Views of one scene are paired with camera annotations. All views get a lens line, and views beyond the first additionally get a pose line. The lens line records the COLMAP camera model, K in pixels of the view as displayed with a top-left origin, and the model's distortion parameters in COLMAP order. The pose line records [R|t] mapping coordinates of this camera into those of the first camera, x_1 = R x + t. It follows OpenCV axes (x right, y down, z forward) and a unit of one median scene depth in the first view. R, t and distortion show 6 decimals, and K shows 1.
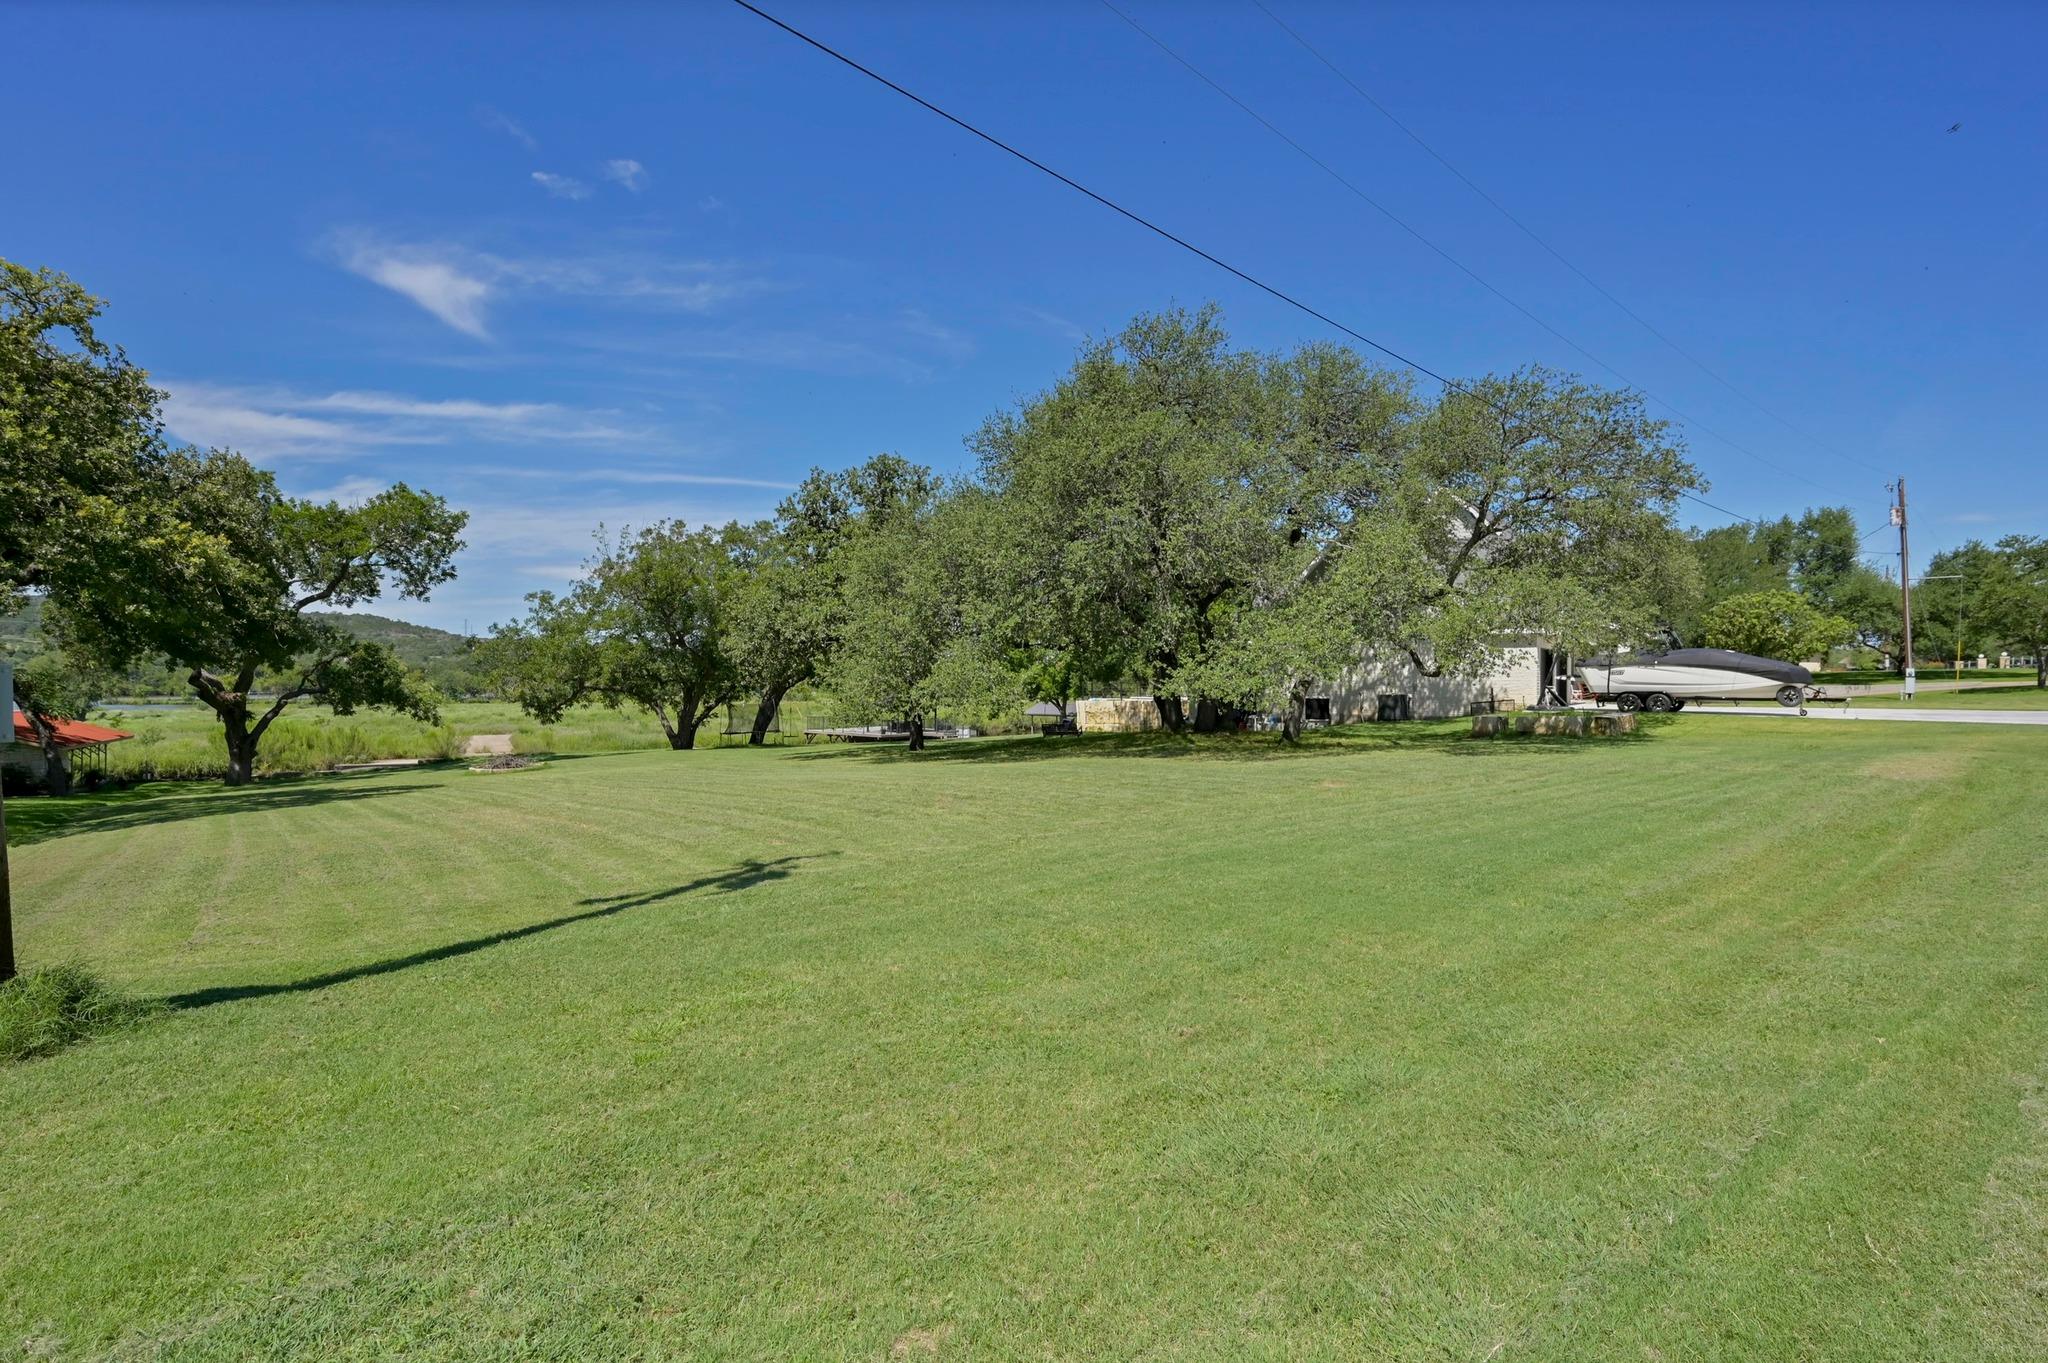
lens RADIAL K [[980.0, 0, 1024.0], [0, 980.0, 681.5], [0, 0, 1]] dist [0.000794, 0.000204]
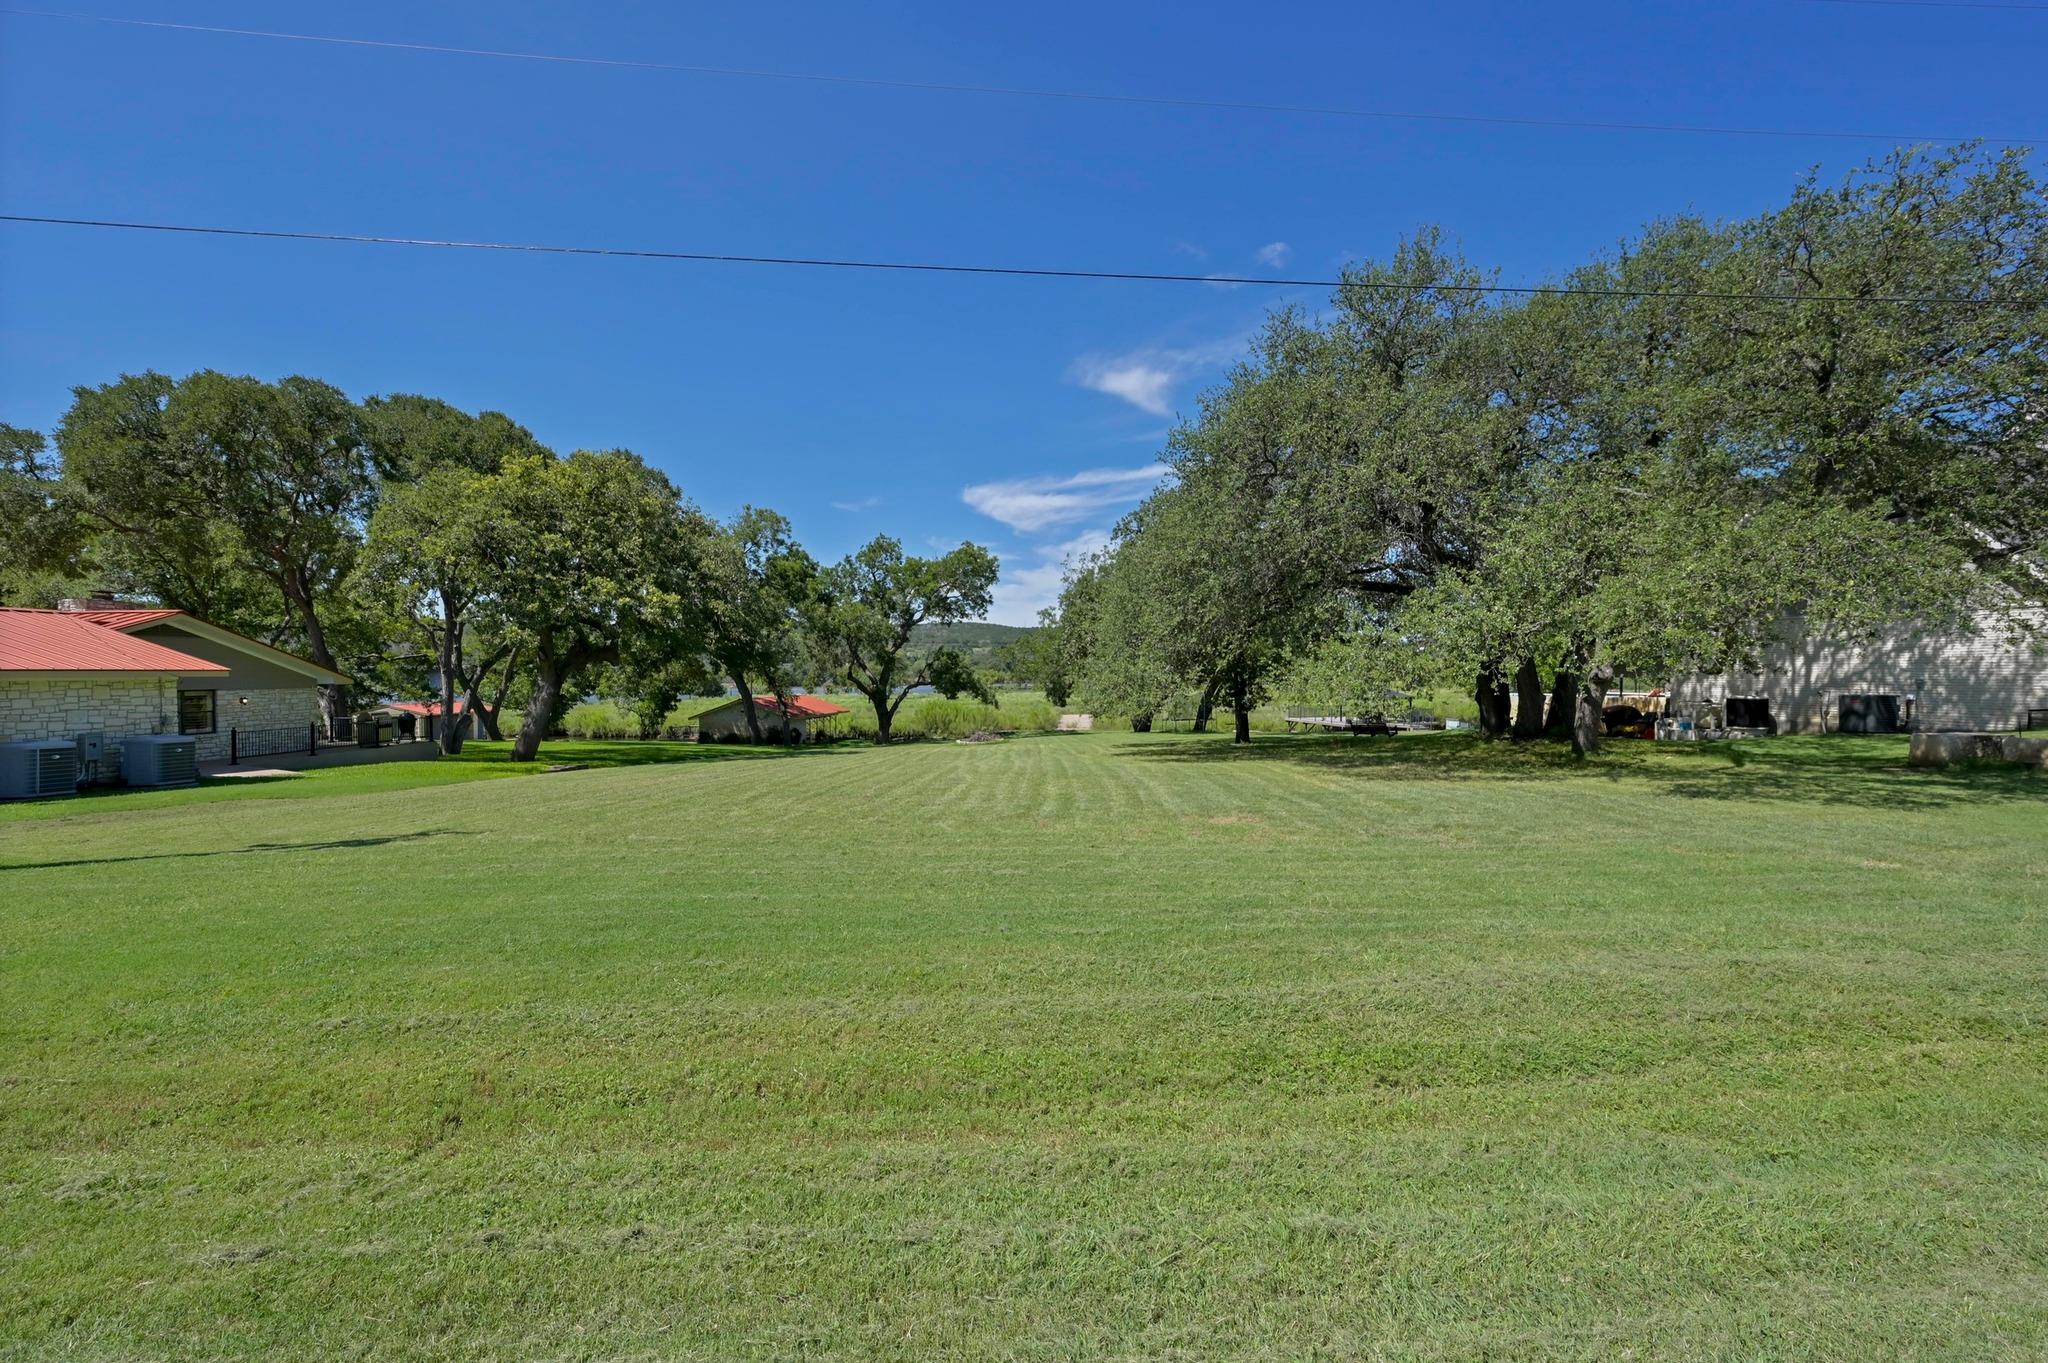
lens RADIAL K [[823.1, 0, 1028.4], [0, 823.1, 684.7], [0, 0, 1]] dist [-0.000154, 0.000345]
pose [[0.774526, 0.002690, -0.632536, 0.254314], [0.007914, 0.999871, 0.013943, -0.006120], [0.632492, -0.015805, 0.774405, 0.162635]]
